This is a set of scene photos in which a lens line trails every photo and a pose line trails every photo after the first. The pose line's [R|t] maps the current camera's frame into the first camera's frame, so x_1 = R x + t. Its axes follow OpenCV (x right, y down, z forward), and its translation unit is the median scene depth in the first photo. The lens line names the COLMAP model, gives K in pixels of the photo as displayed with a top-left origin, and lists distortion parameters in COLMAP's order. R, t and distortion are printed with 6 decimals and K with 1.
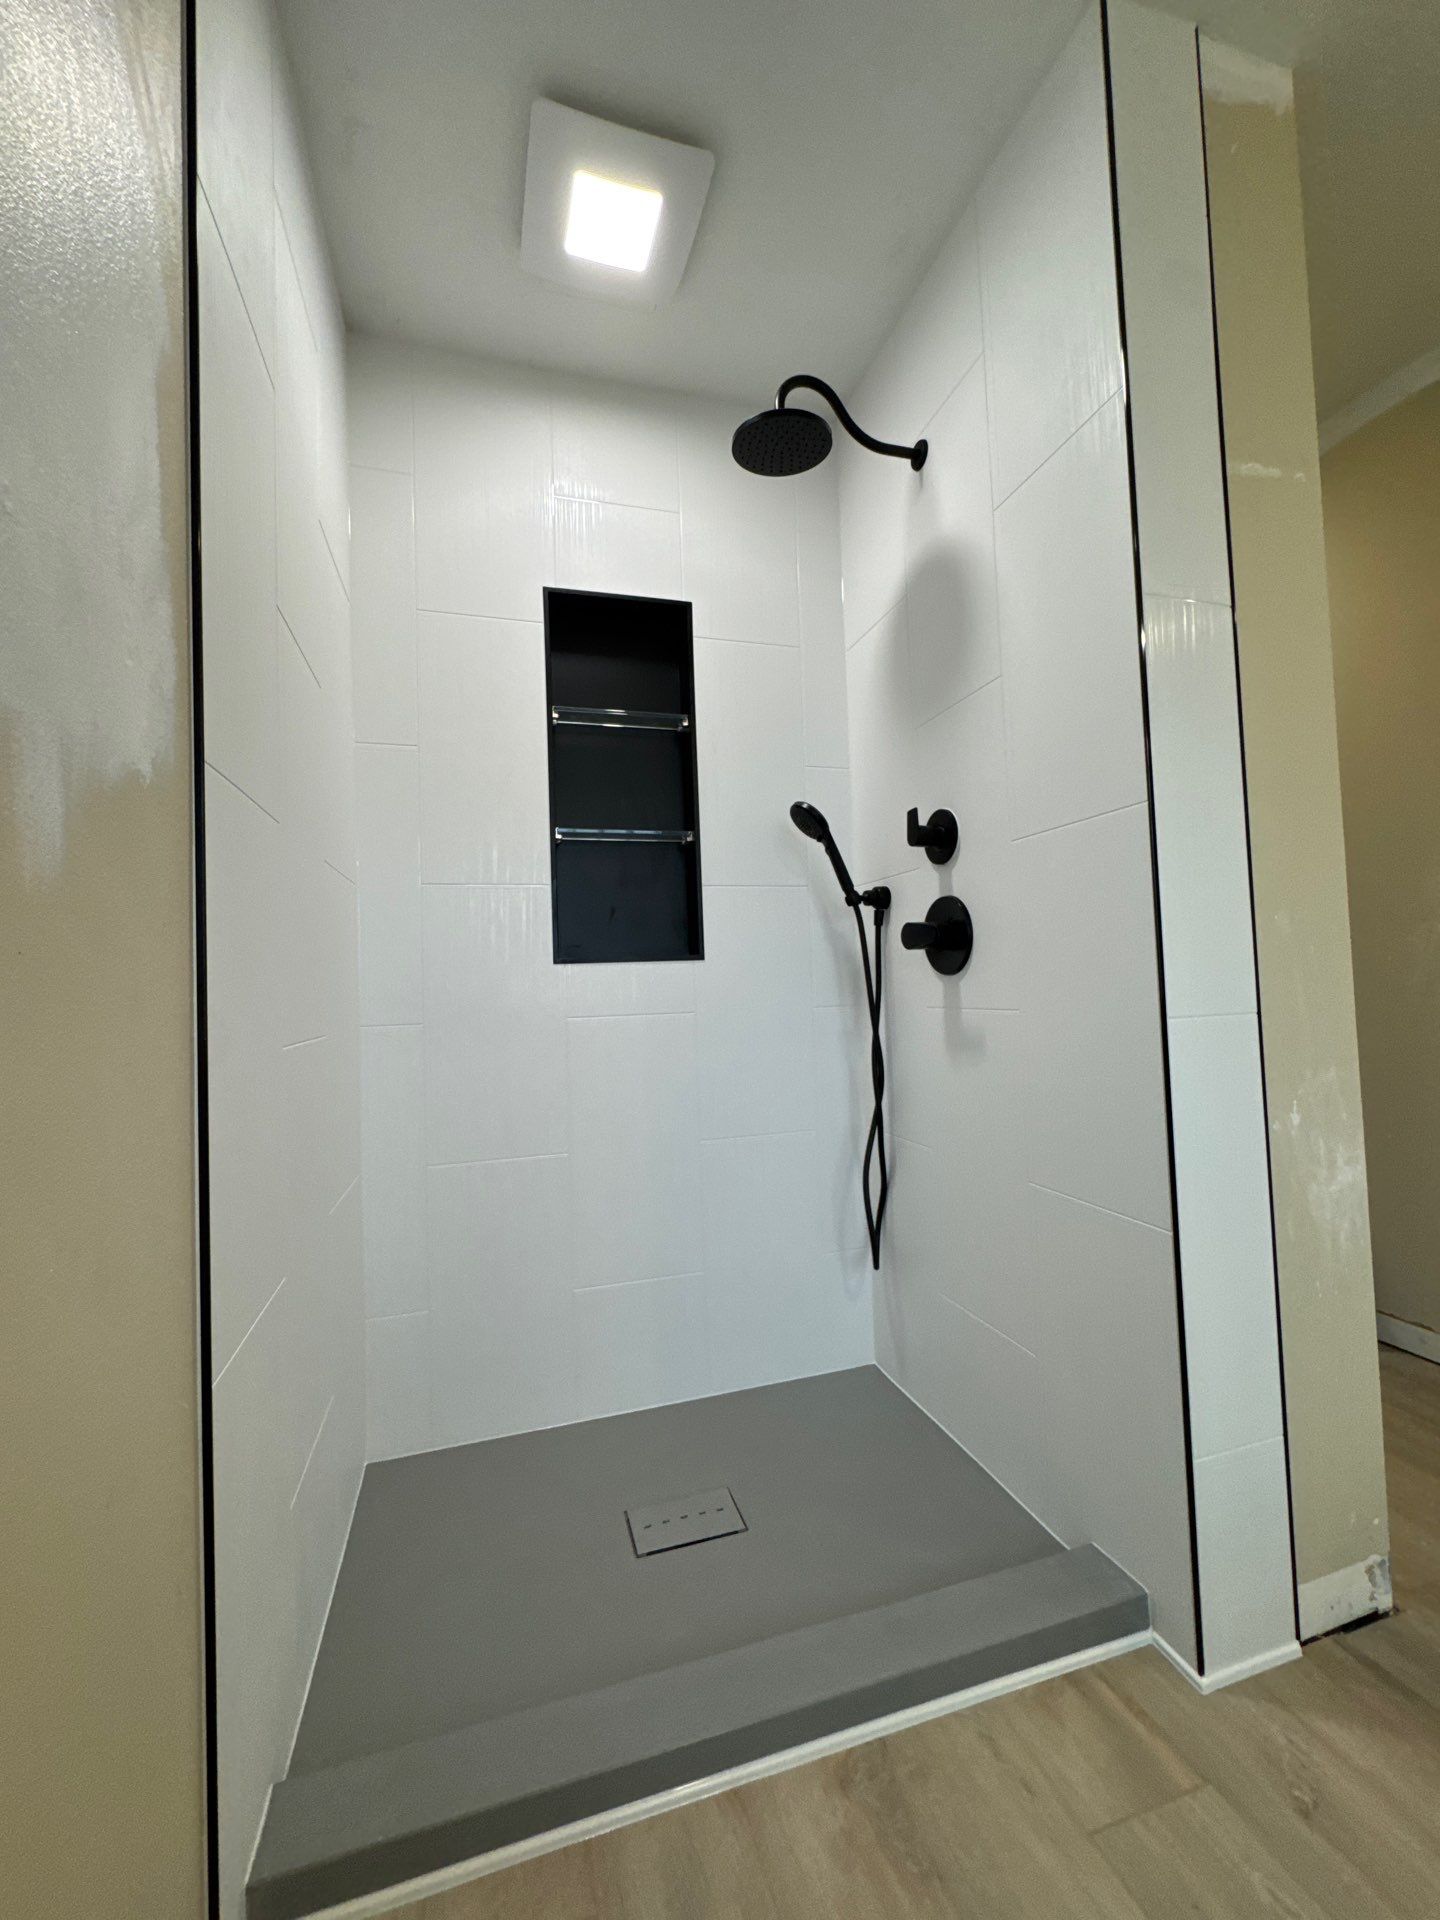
lens RADIAL K [[765.7, 0, 720.2], [0, 765.7, 958.6], [0, 0, 1]] dist [-0.005138, 0.001102]
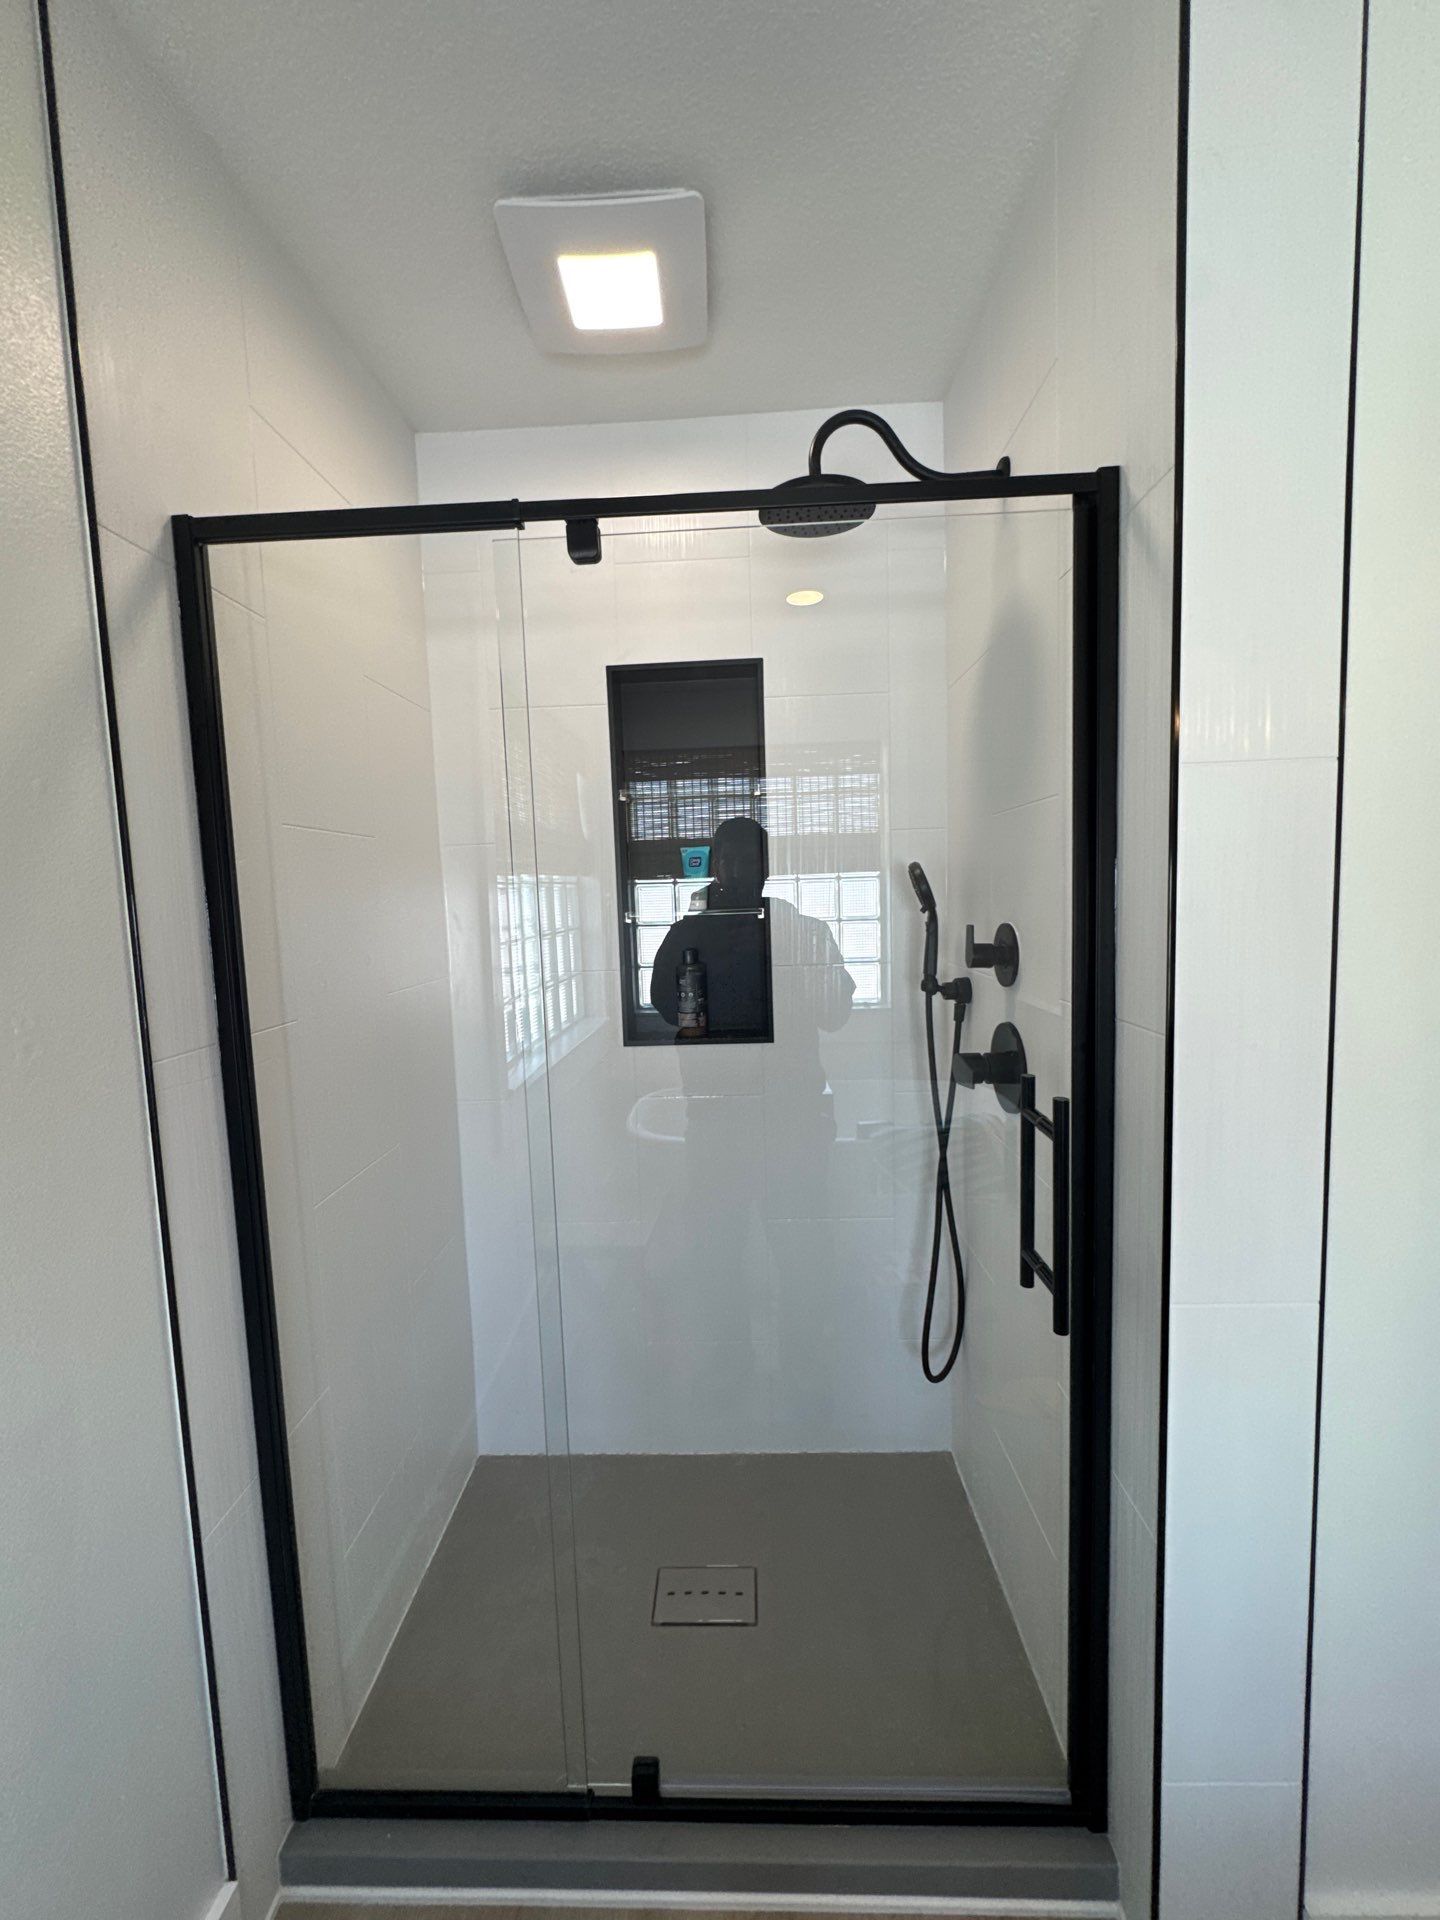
lens RADIAL K [[765.7, 0, 718.1], [0, 765.7, 959.8], [0, 0, 1]] dist [-0.005138, 0.001102]
pose [[0.948090, 0.031706, -0.316418, 0.255085], [0.011618, 0.990899, 0.134104, -0.275198], [0.317790, -0.130818, 0.939093, 0.088403]]
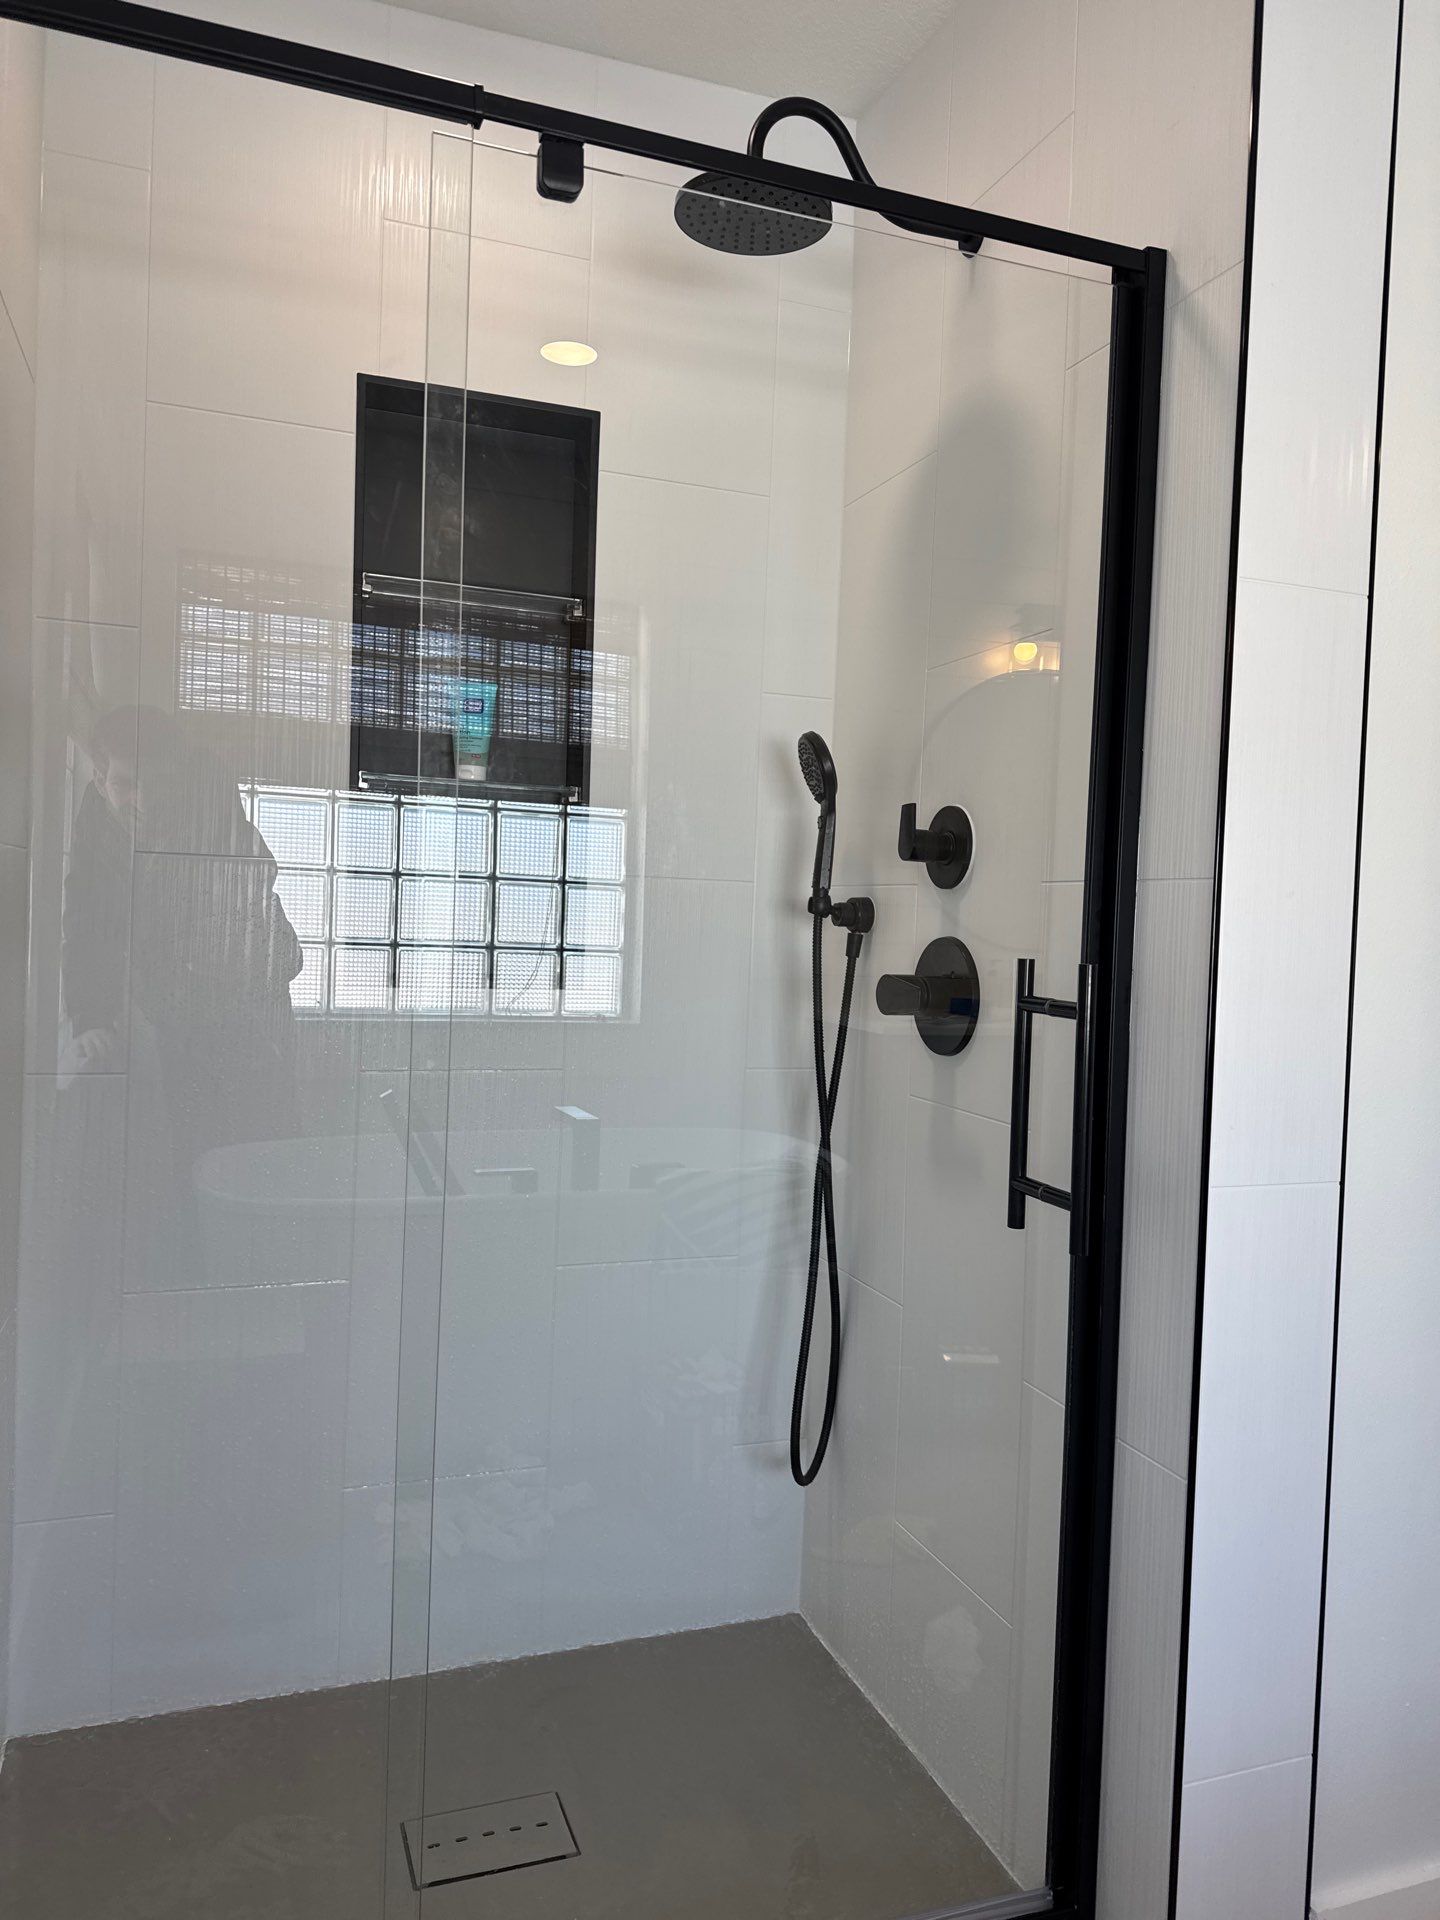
lens RADIAL K [[1351.3, 0, 716.0], [0, 1351.3, 952.5], [0, 0, 1]] dist [0.052531, -0.053668]
pose [[0.995409, 0.070586, 0.064636, 0.018429], [-0.074654, 0.995226, 0.062858, -0.128095], [-0.059890, -0.067395, 0.995927, -0.157465]]
